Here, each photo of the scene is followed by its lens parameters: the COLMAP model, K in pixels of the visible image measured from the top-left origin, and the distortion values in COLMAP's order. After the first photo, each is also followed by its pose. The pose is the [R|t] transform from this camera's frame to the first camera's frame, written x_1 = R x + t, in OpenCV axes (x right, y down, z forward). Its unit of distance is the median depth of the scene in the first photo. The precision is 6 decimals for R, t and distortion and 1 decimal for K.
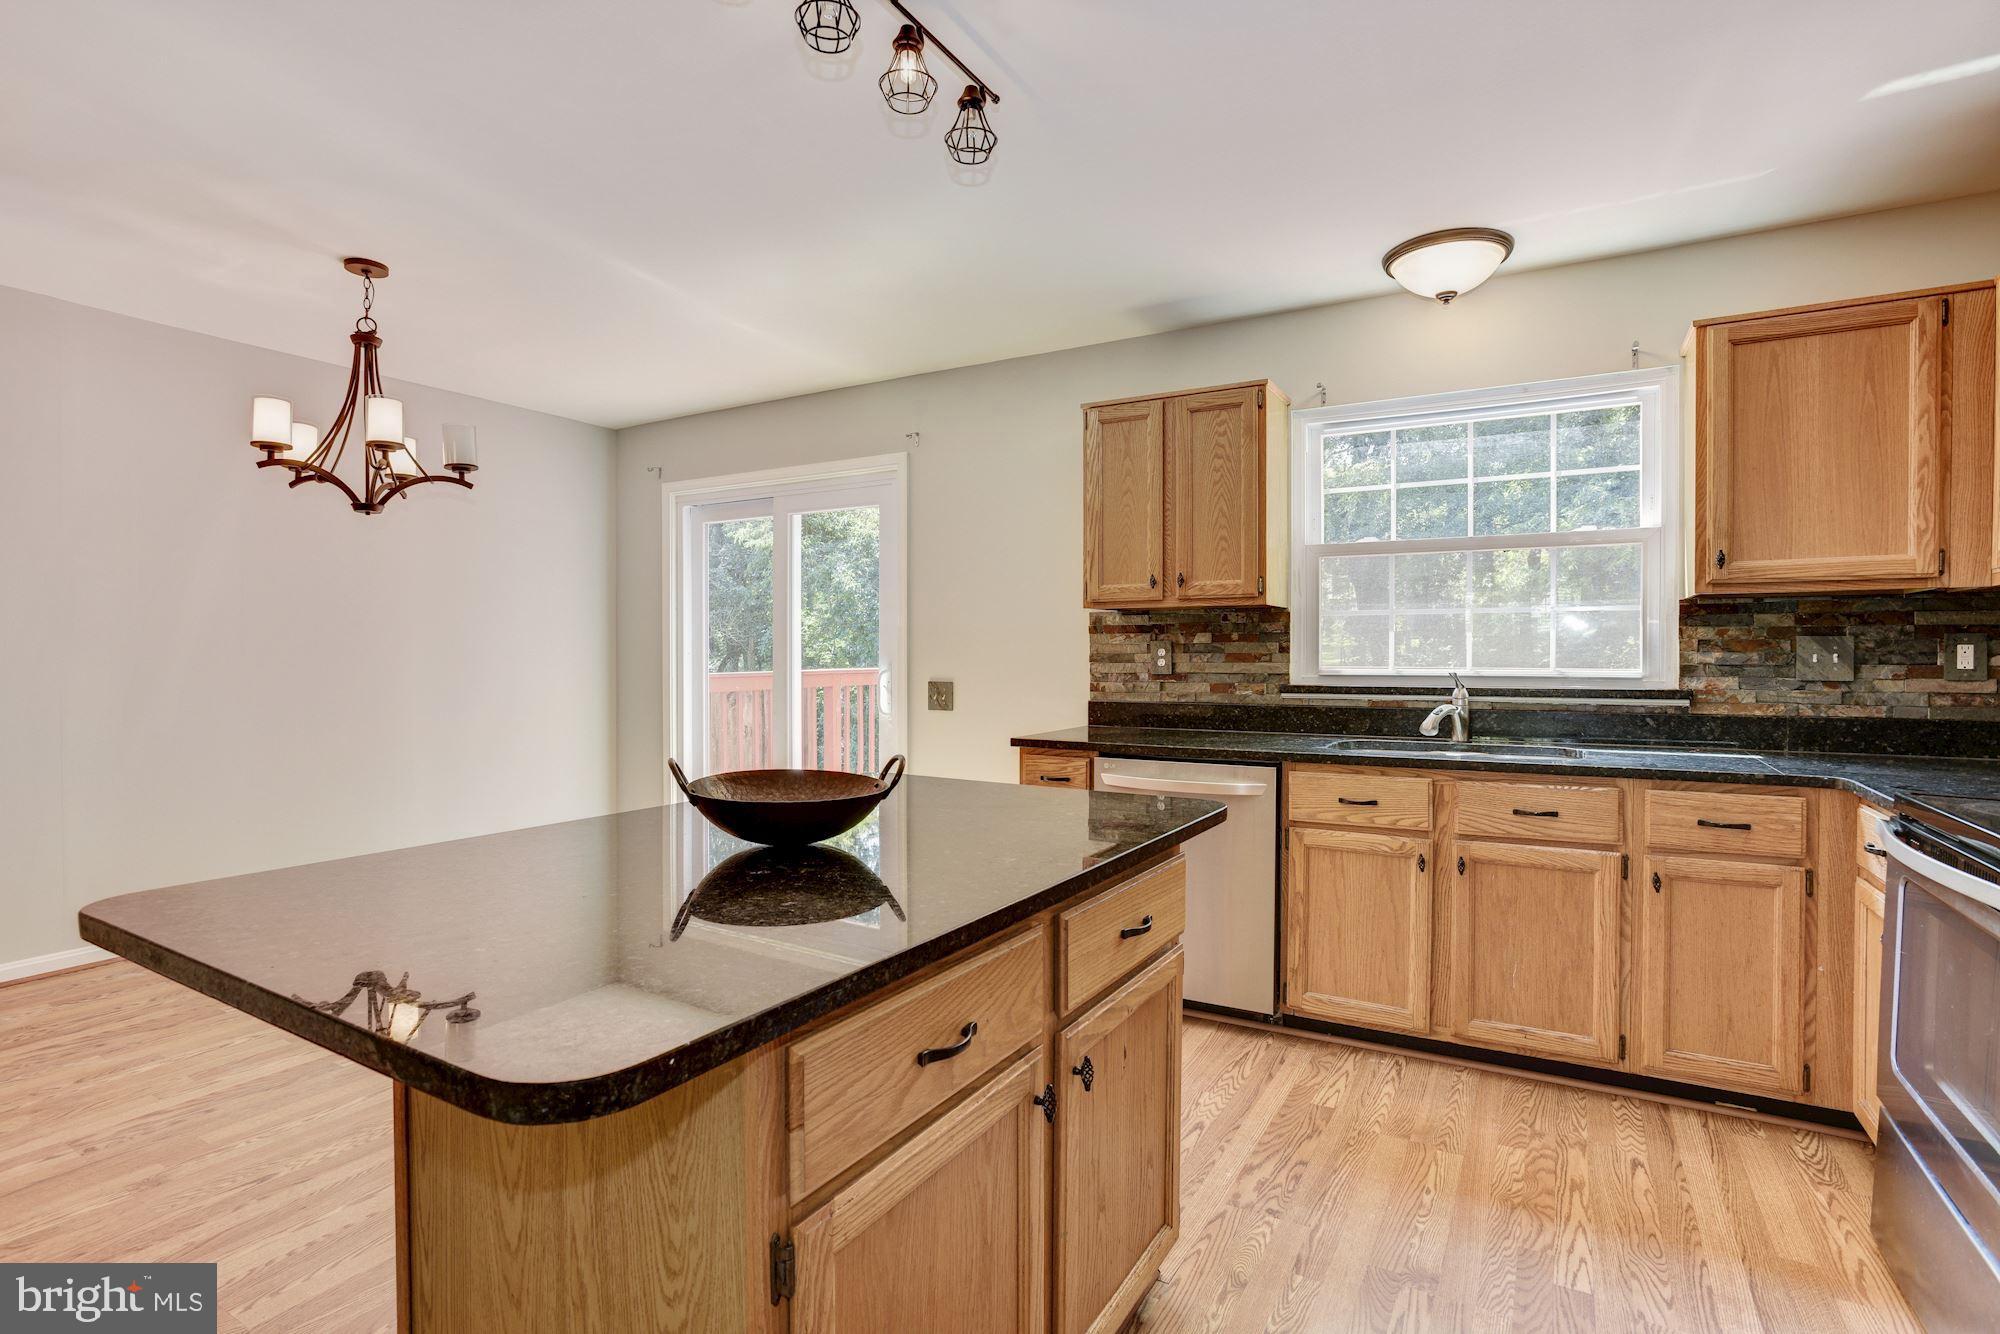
lens RADIAL K [[1002.3, 0, 933.4], [0, 1002.3, 662.9], [0, 0, 1]] dist [-0.059577, 0.027899]
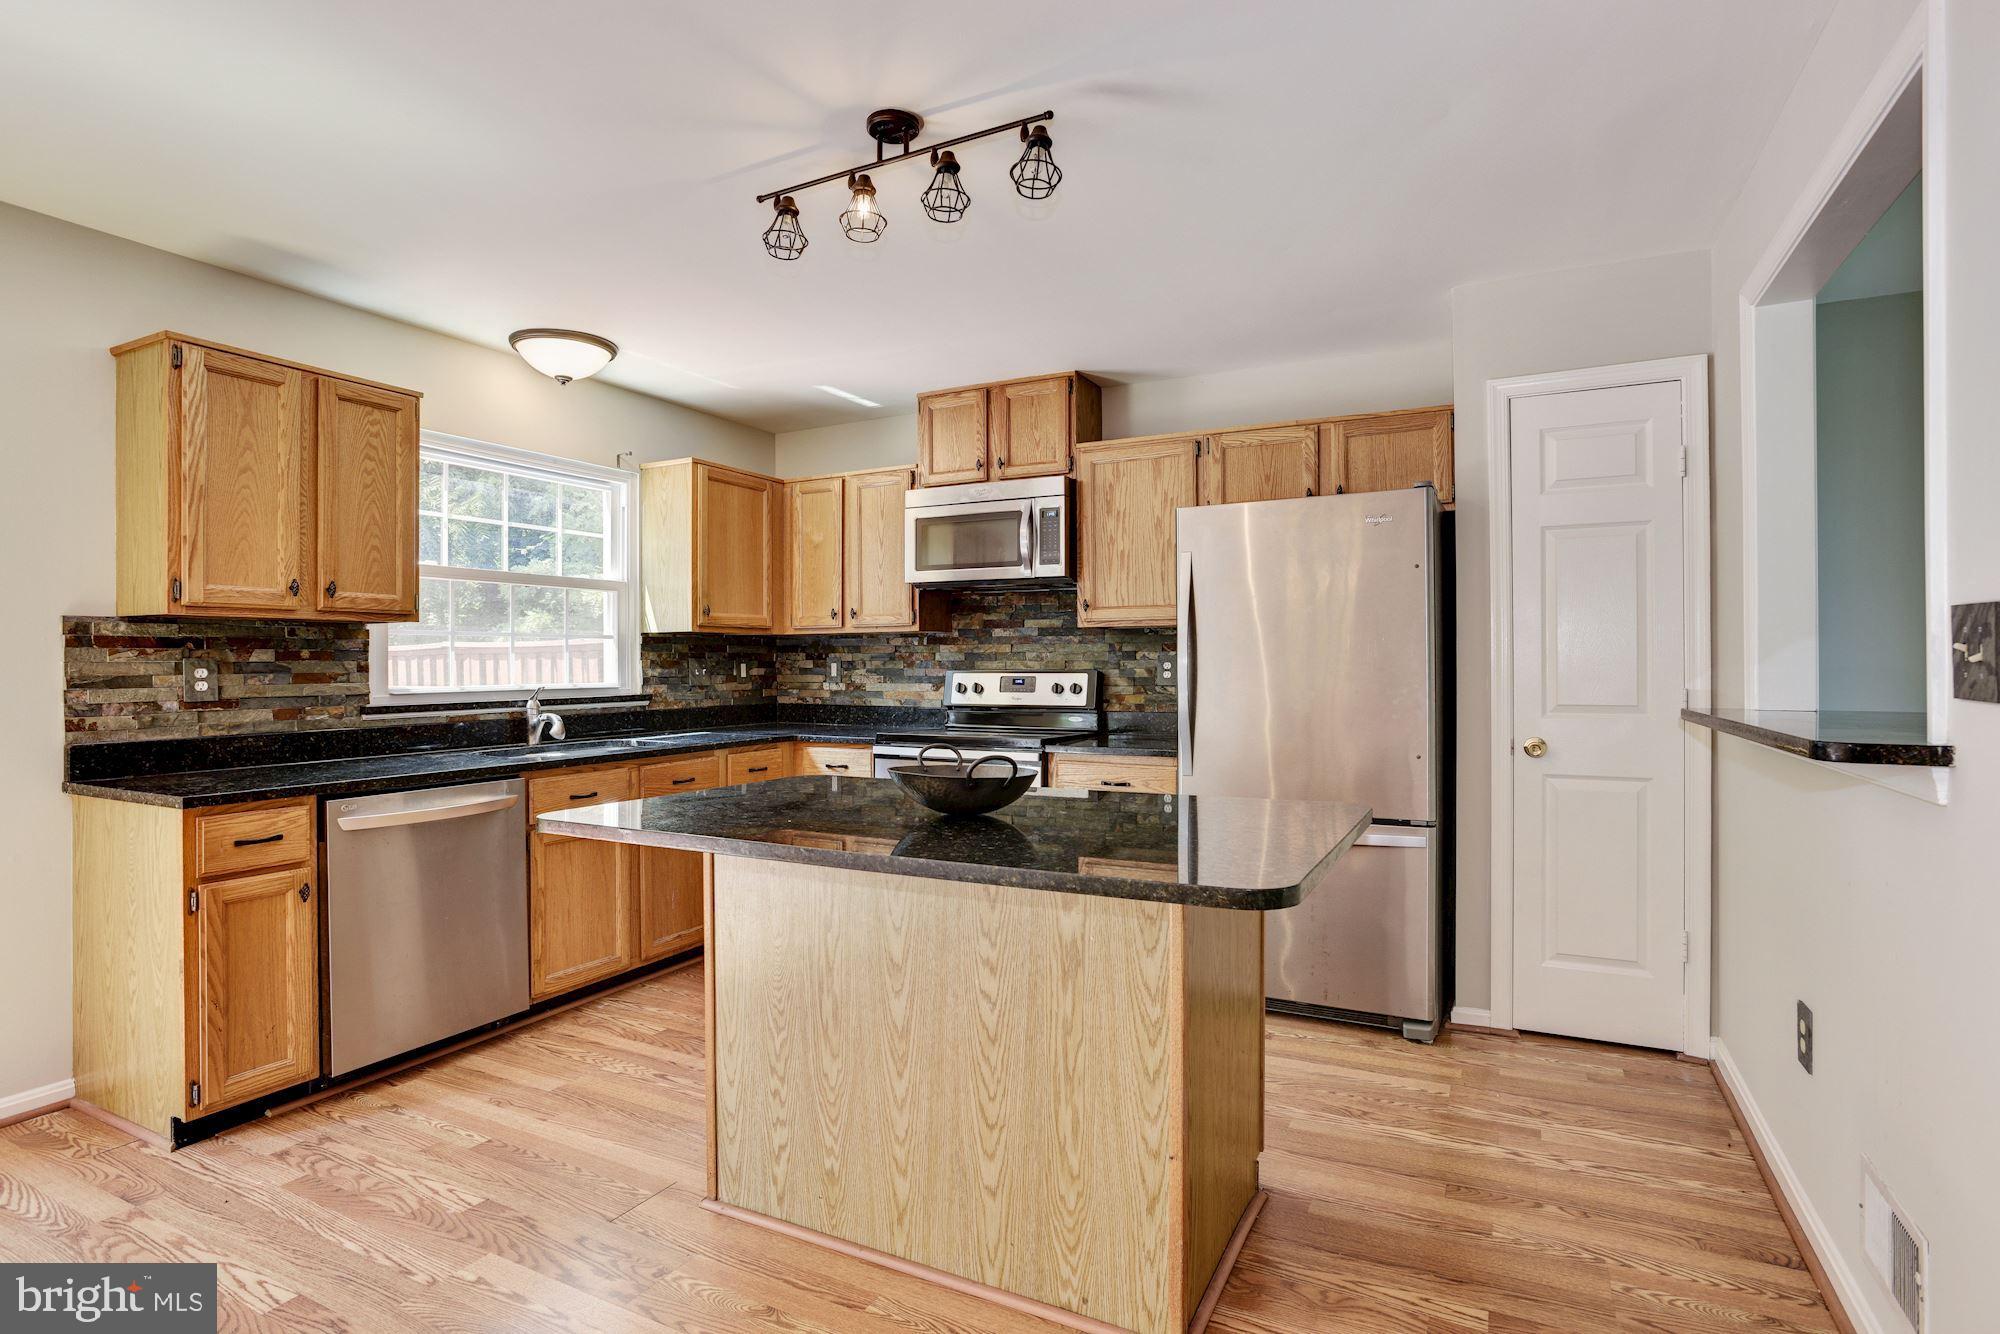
lens RADIAL K [[992.7, 0, 1075.8], [0, 992.7, 664.8], [0, 0, 1]] dist [-0.049827, 0.020721]
pose [[-0.140393, 0.000212, 0.990096, -0.679441], [0.017611, 0.999842, 0.002283, -0.007643], [-0.989939, 0.017758, -0.140374, 0.479614]]
